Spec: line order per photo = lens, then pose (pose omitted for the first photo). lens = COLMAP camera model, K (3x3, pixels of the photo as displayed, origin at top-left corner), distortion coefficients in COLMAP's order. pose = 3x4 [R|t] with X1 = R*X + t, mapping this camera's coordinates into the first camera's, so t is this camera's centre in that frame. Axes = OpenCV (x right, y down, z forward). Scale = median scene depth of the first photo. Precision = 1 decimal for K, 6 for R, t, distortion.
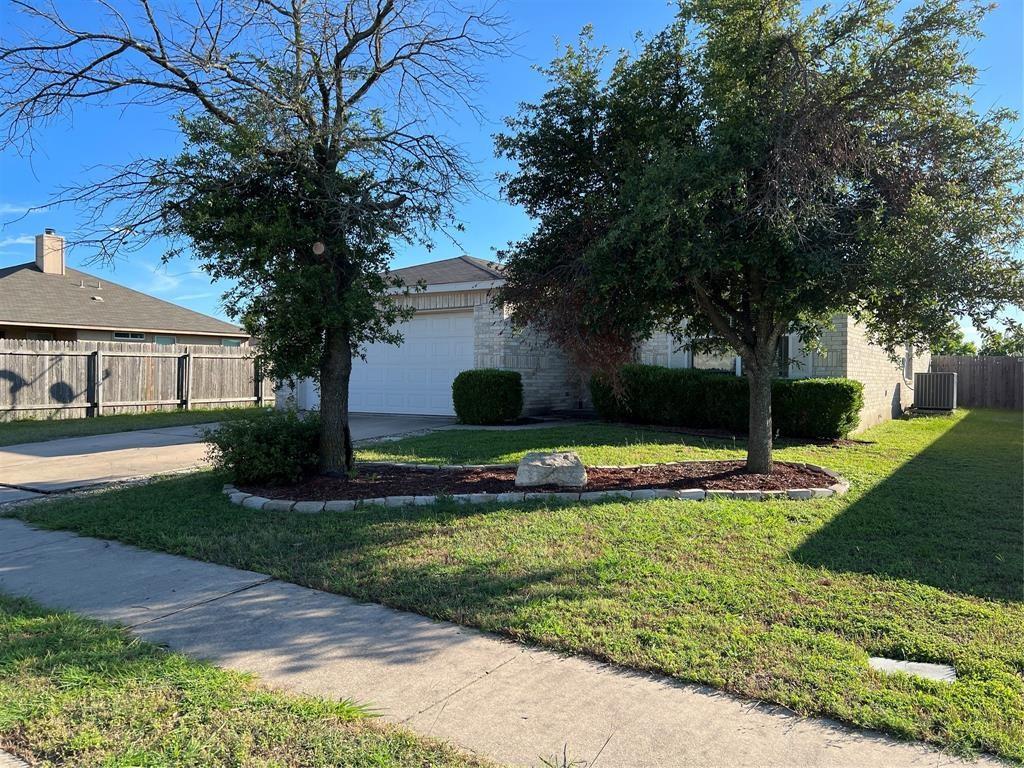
lens RADIAL K [[776.3, 0, 512.0], [0, 776.3, 384.0], [0, 0, 1]] dist [0.073784, -0.071198]
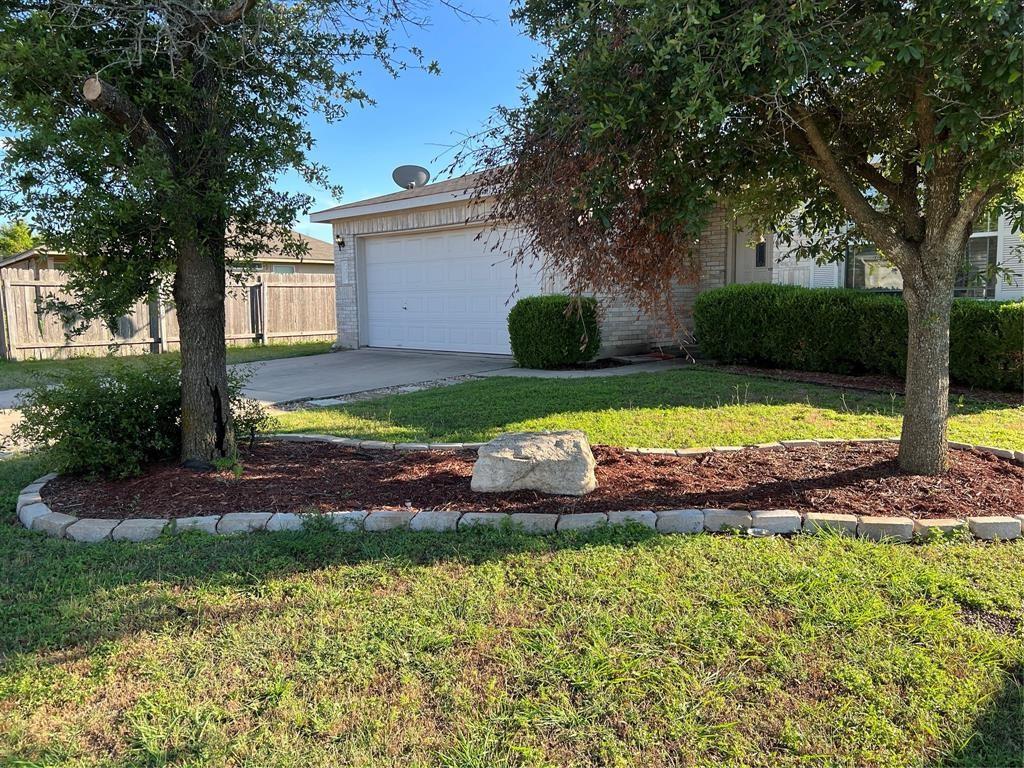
lens RADIAL K [[792.9, 0, 512.0], [0, 792.9, 384.0], [0, 0, 1]] dist [0.032826, -0.013821]
pose [[0.978328, 0.007127, -0.206937, 0.116359], [0.011988, 0.995781, 0.090972, -0.003952], [0.206712, -0.091481, 0.974116, 0.305648]]
